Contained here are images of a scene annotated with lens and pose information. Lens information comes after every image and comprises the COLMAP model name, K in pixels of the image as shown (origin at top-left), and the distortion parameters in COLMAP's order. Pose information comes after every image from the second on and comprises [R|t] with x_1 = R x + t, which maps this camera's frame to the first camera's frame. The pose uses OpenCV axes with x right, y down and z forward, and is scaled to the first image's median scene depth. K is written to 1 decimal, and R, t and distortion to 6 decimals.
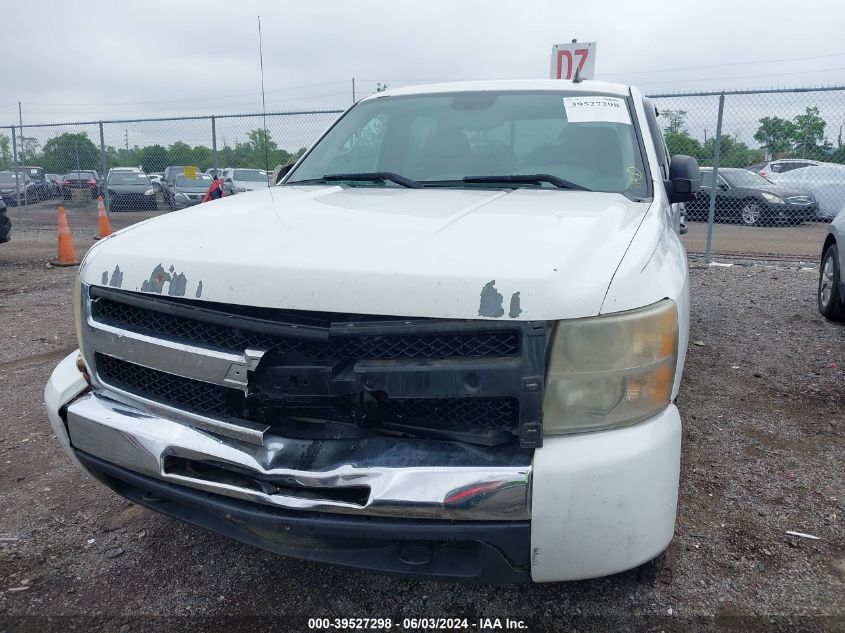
lens RADIAL K [[666.1, 0, 421.8], [0, 666.1, 317.4], [0, 0, 1]] dist [-0.002807, 0.001420]
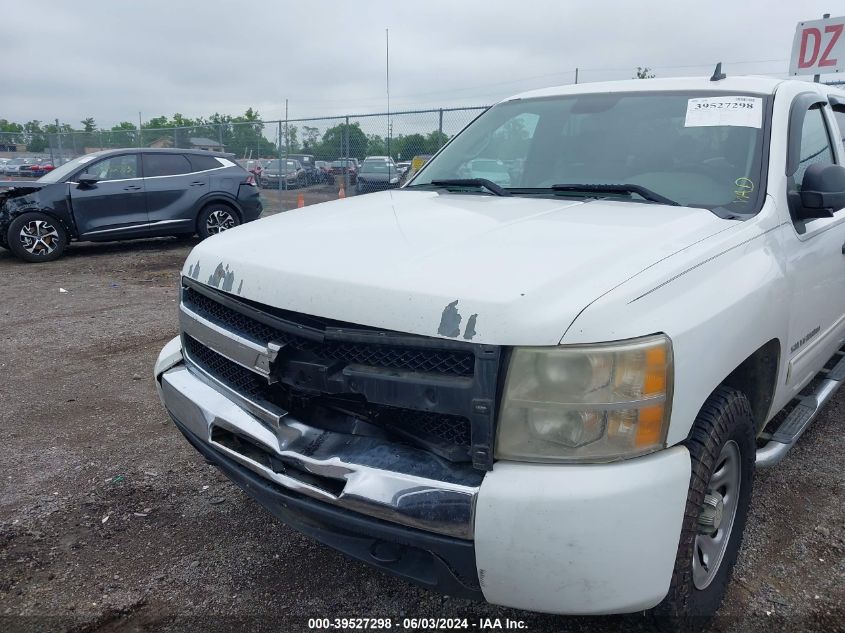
lens RADIAL K [[666.1, 0, 419.5], [0, 666.1, 316.3], [0, 0, 1]] dist [-0.002807, 0.001420]
pose [[0.934974, 0.086264, -0.344067, 0.352059], [-0.080995, 0.996272, 0.029688, -0.049602], [0.345345, 0.000110, 0.938476, 0.023045]]
